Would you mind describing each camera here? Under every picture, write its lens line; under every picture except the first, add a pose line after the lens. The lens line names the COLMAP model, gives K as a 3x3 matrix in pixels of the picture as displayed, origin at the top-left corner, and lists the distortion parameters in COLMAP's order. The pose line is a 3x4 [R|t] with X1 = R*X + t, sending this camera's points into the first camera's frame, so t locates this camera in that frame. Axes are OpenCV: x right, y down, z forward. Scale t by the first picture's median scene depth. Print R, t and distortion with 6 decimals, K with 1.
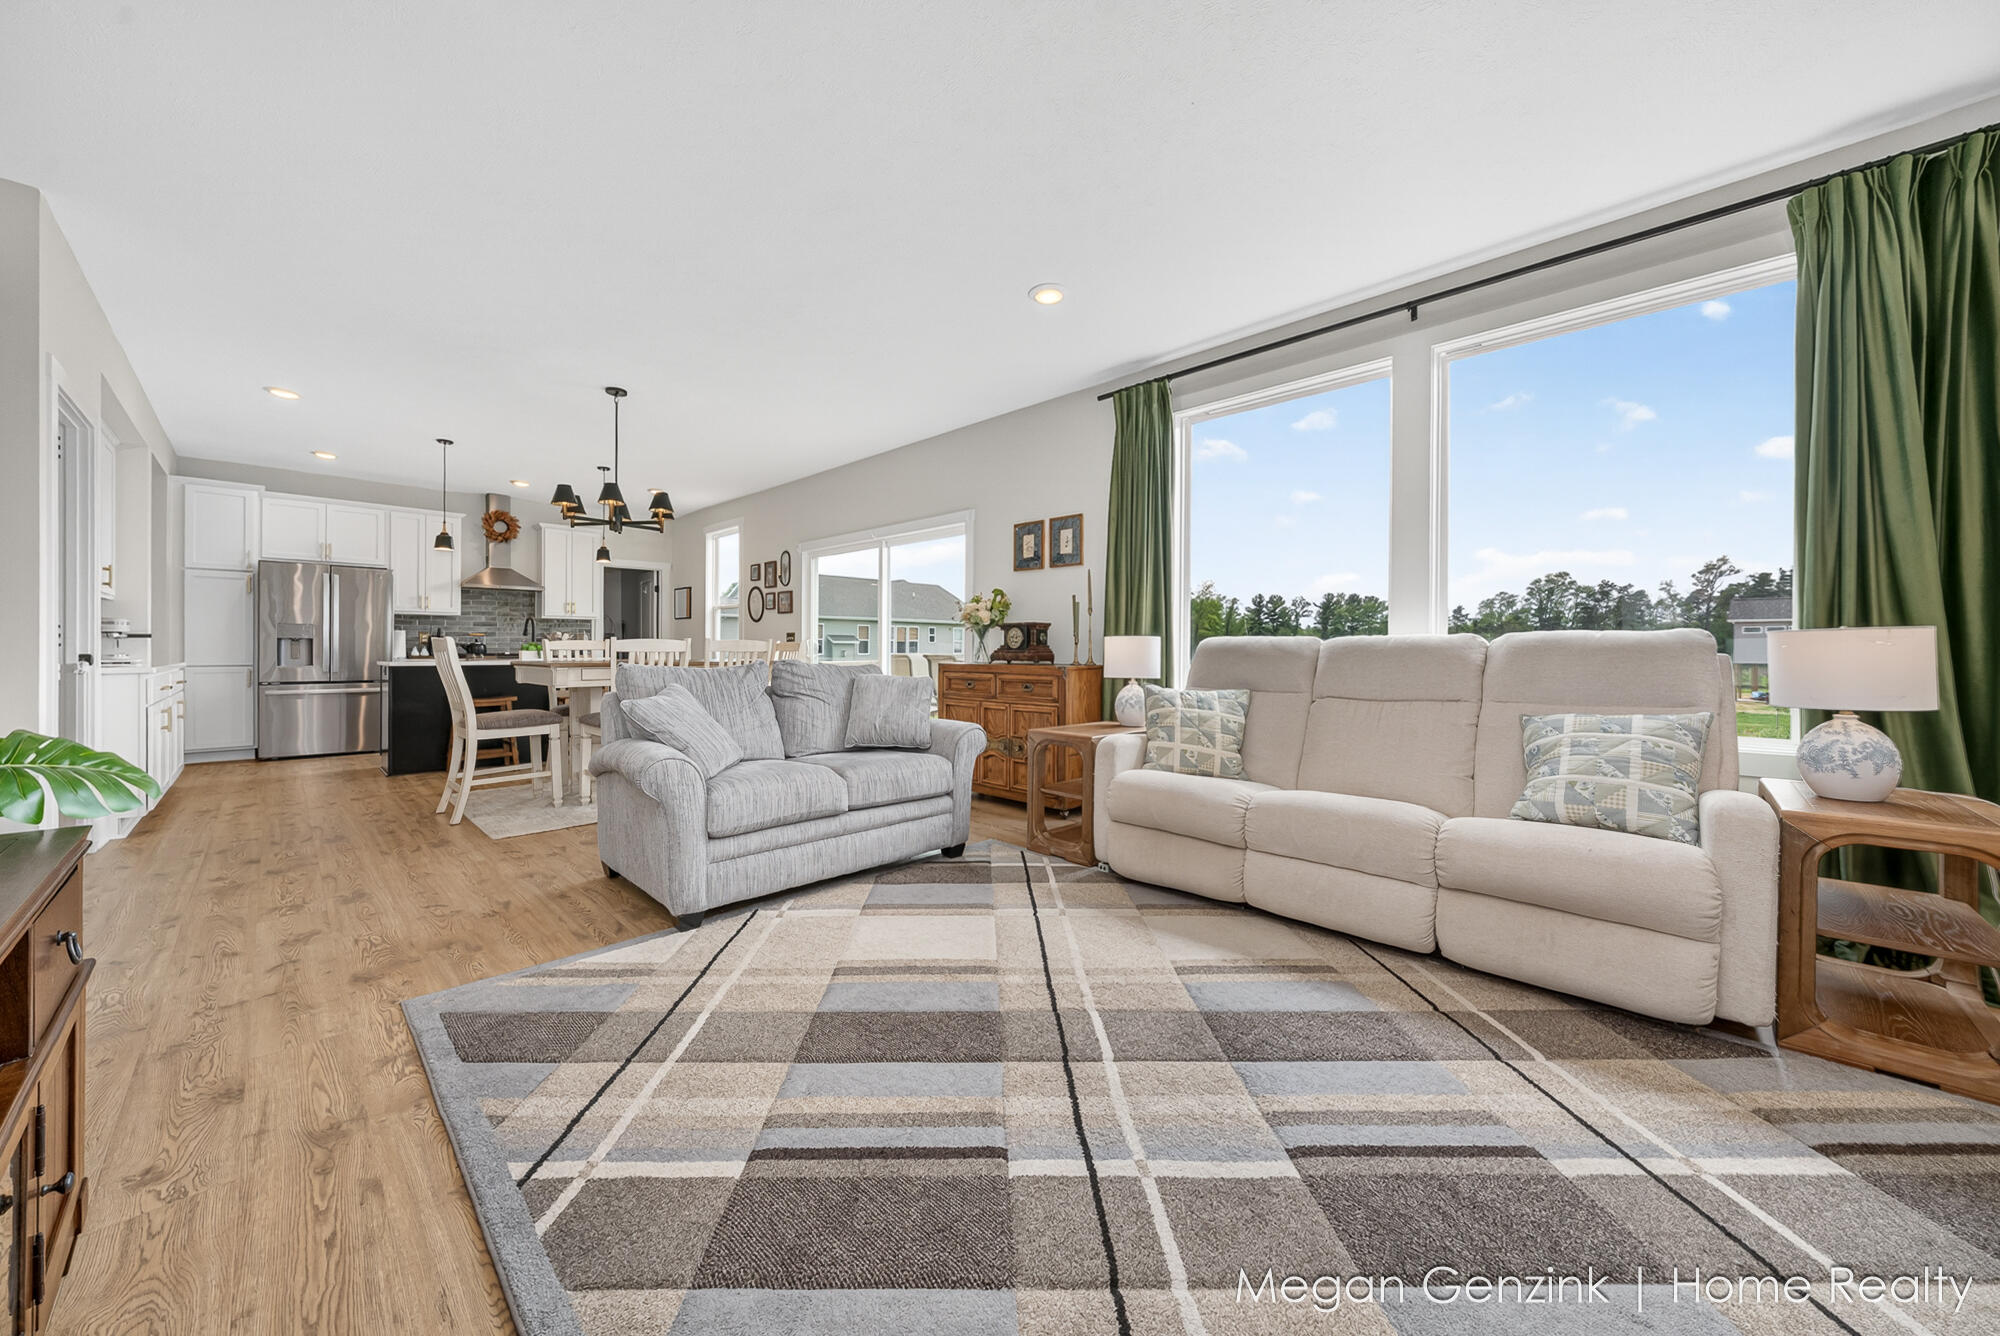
lens RADIAL K [[697.1, 0, 994.0], [0, 697.1, 651.0], [0, 0, 1]] dist [-0.000906, -0.000098]
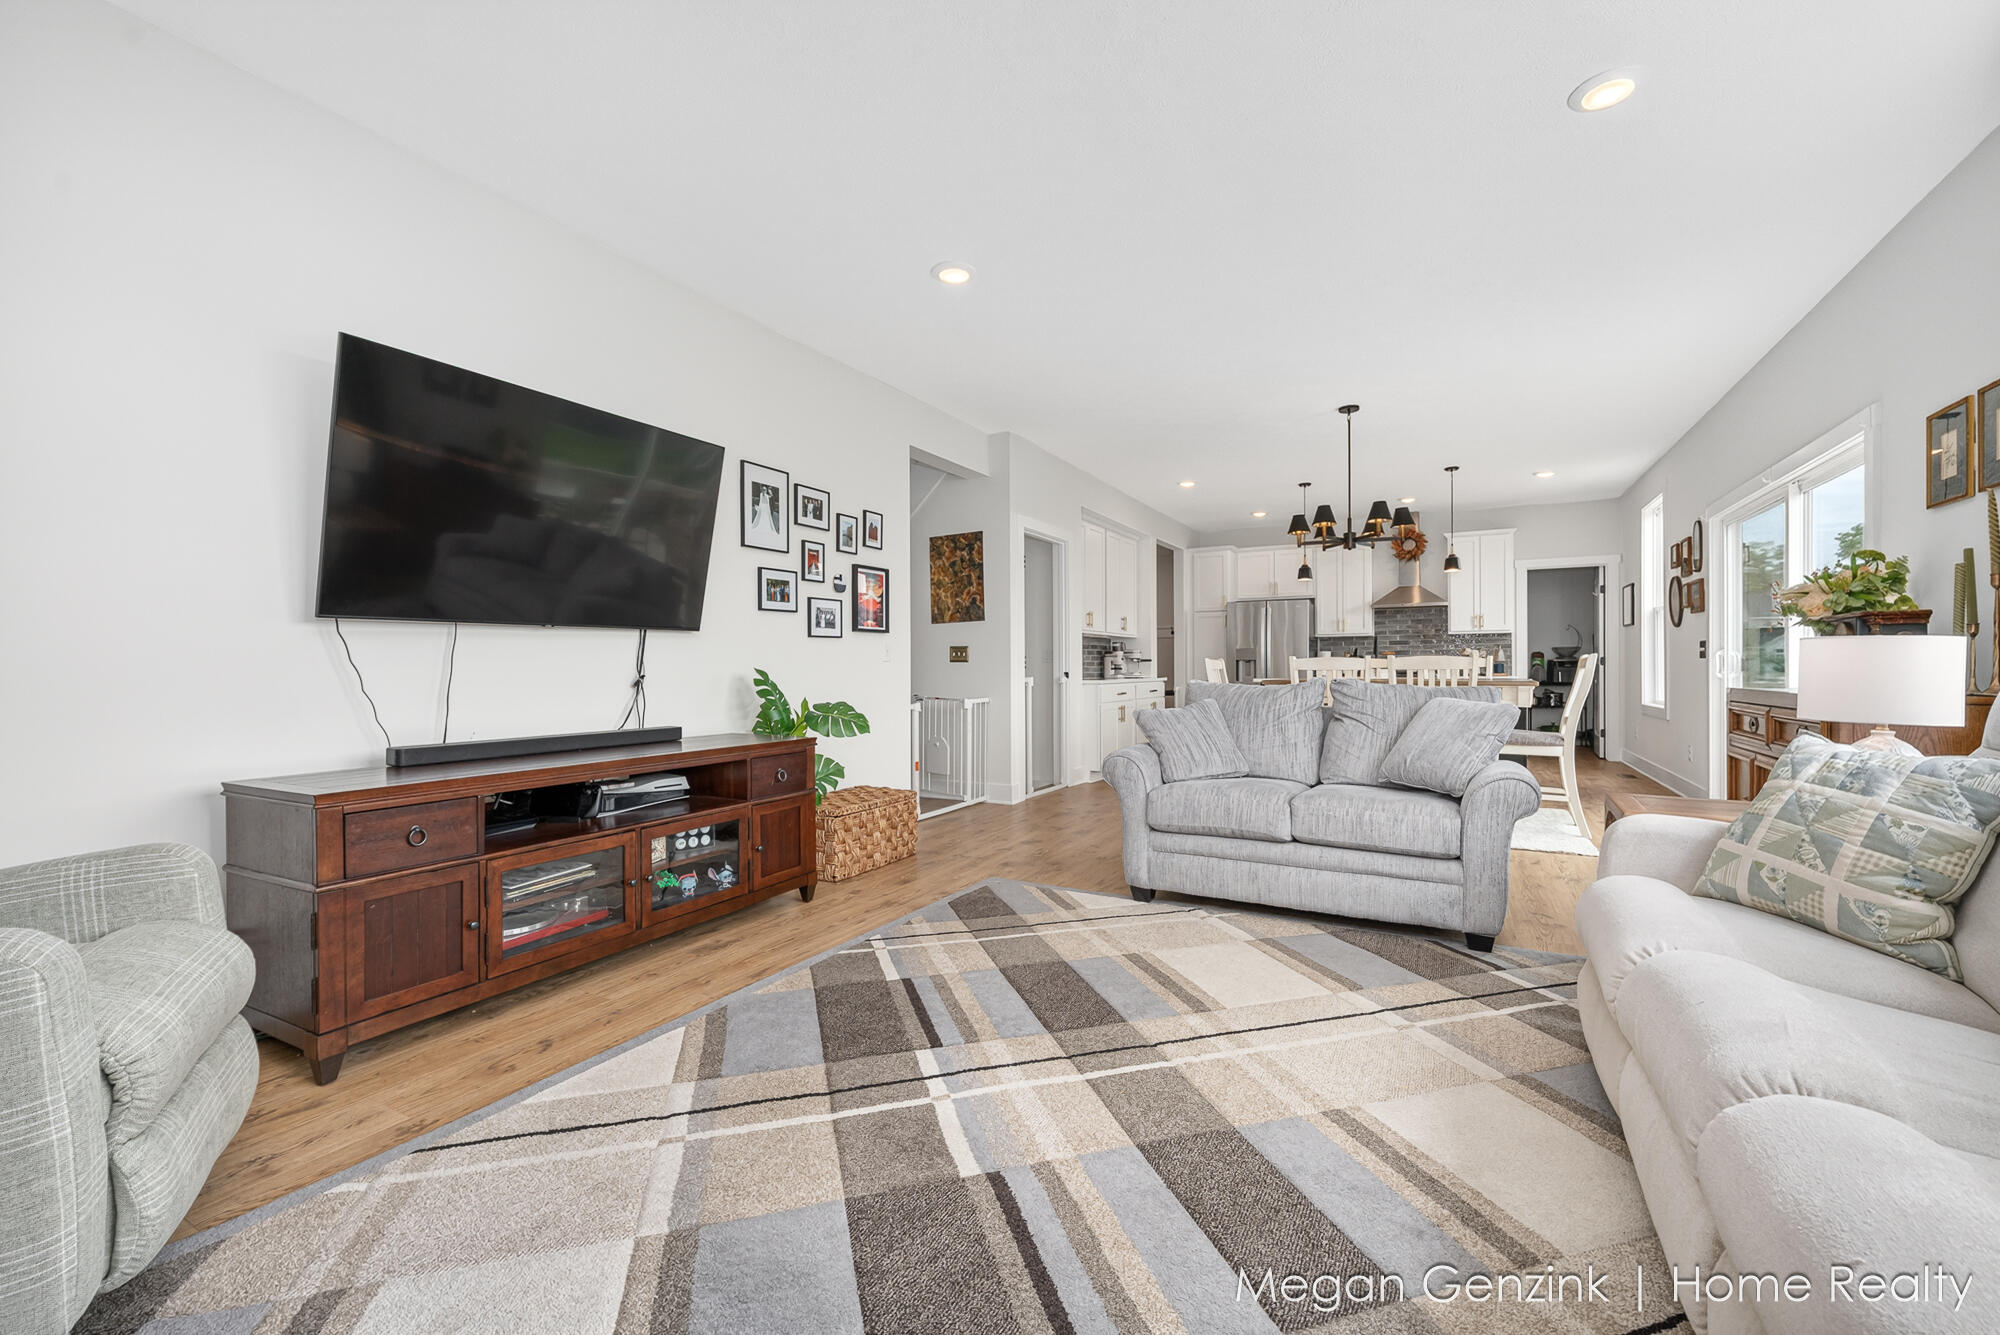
lens RADIAL K [[826.8, 0, 1000.0], [0, 826.8, 667.5], [0, 0, 1]] dist [-0.000600, -0.000138]
pose [[0.262406, -0.004840, -0.964945, 0.703169], [0.003658, 0.999985, -0.004021, 0.000977], [0.964951, -0.002475, 0.262420, 0.313168]]
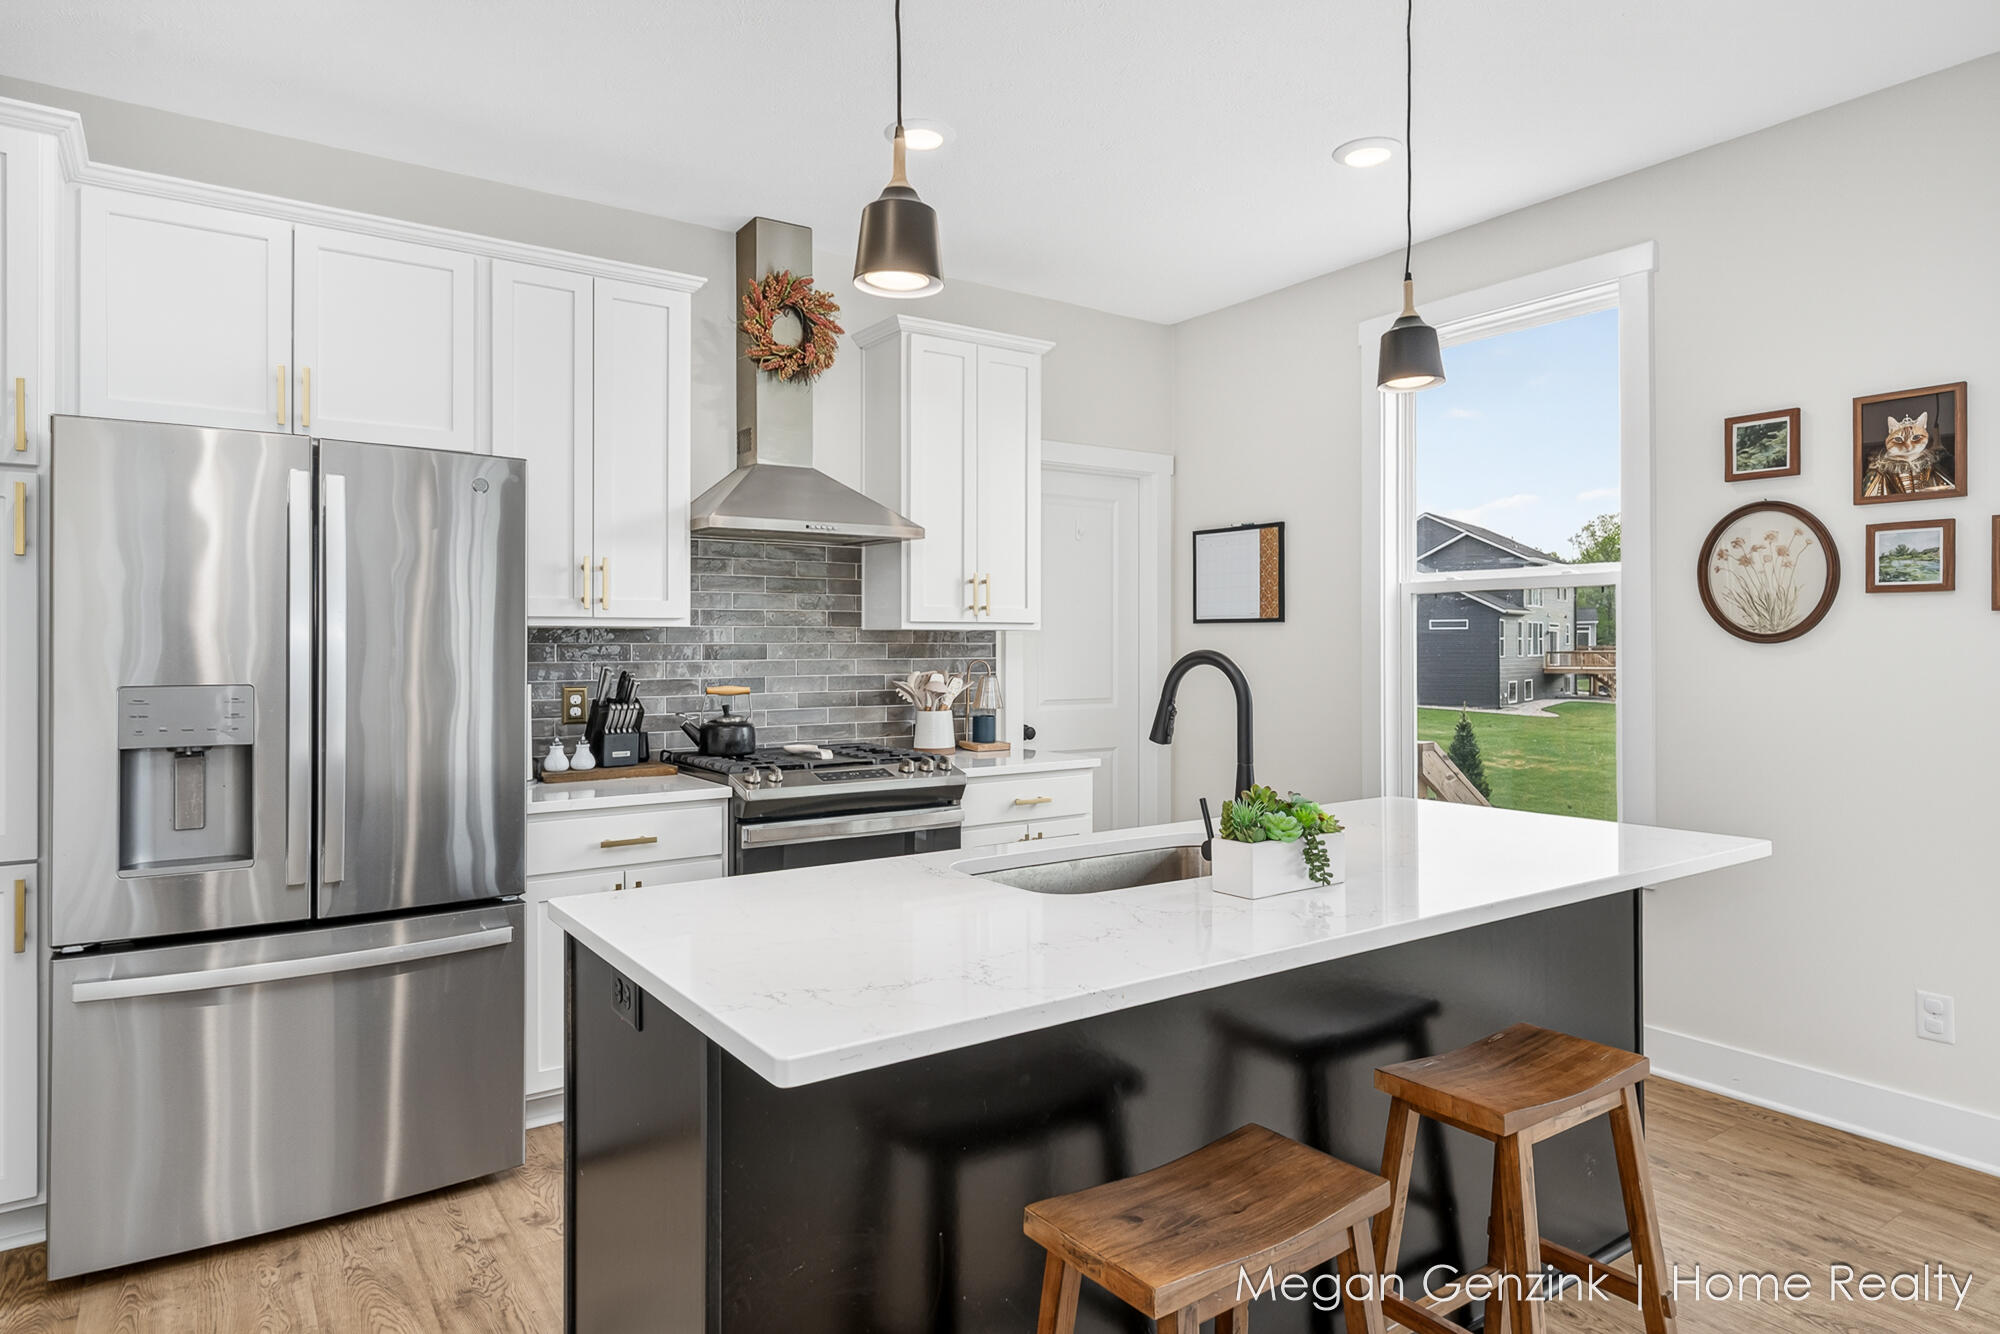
lens RADIAL K [[1145.1, 0, 1030.6], [0, 1145.1, 647.2], [0, 0, 1]] dist [-0.029057, -0.001020]
pose [[0.984904, -0.003333, -0.173069, -1.318292], [0.003424, 0.999994, 0.000227, -0.102937], [0.173067, -0.000816, 0.984910, 1.351950]]
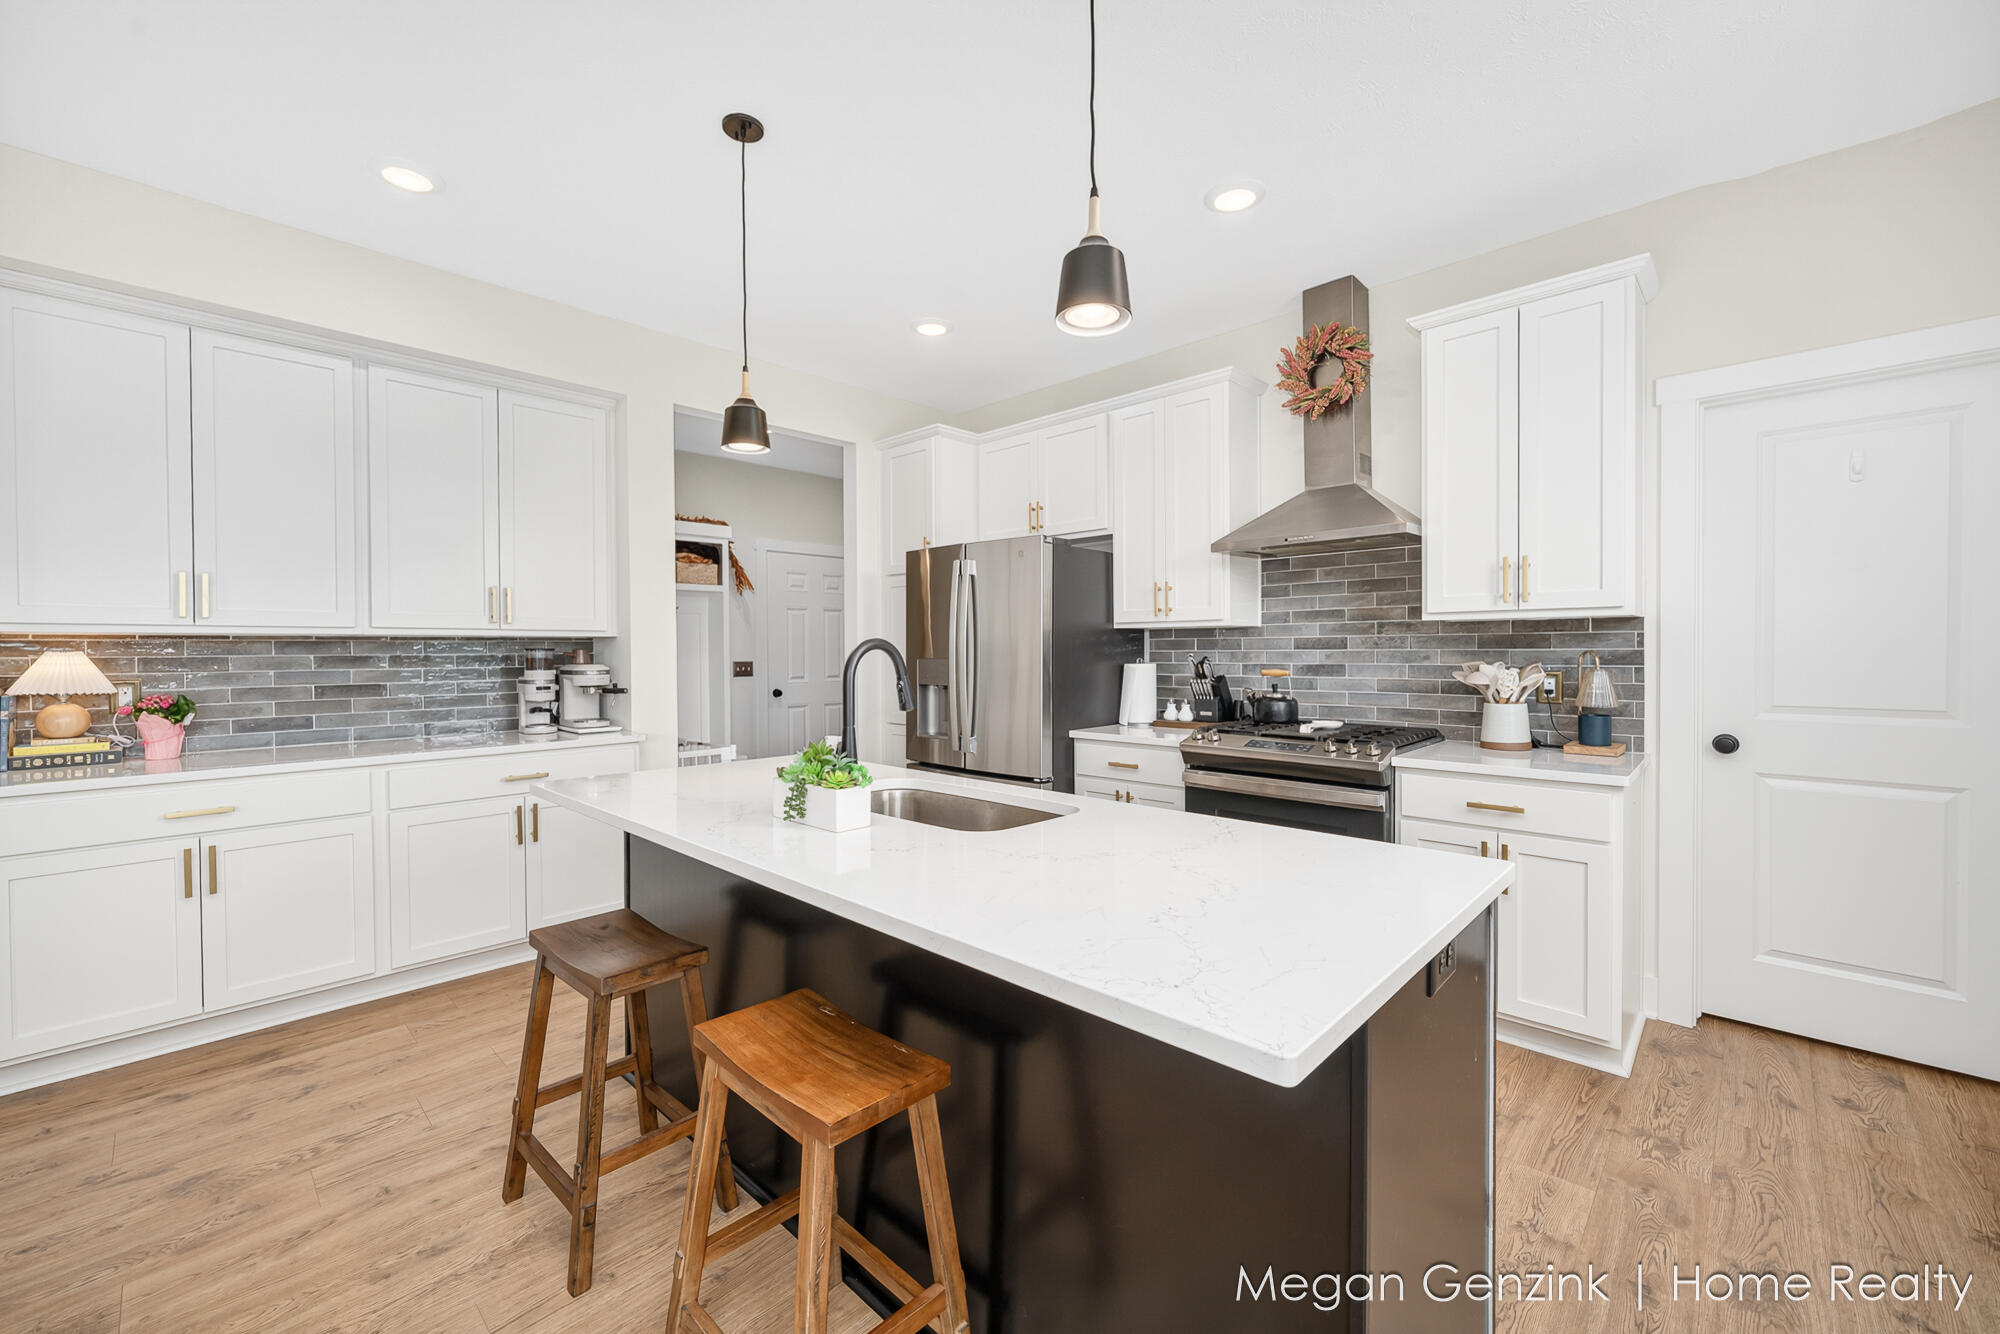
lens RADIAL K [[802.5, 0, 999.7], [0, 802.5, 649.1], [0, 0, 1]] dist [0.001705, 0.000212]
pose [[0.017725, -0.005532, -0.999828, -0.755733], [0.002500, 0.999982, -0.005488, -0.085479], [0.999840, -0.002403, 0.017739, 2.087325]]
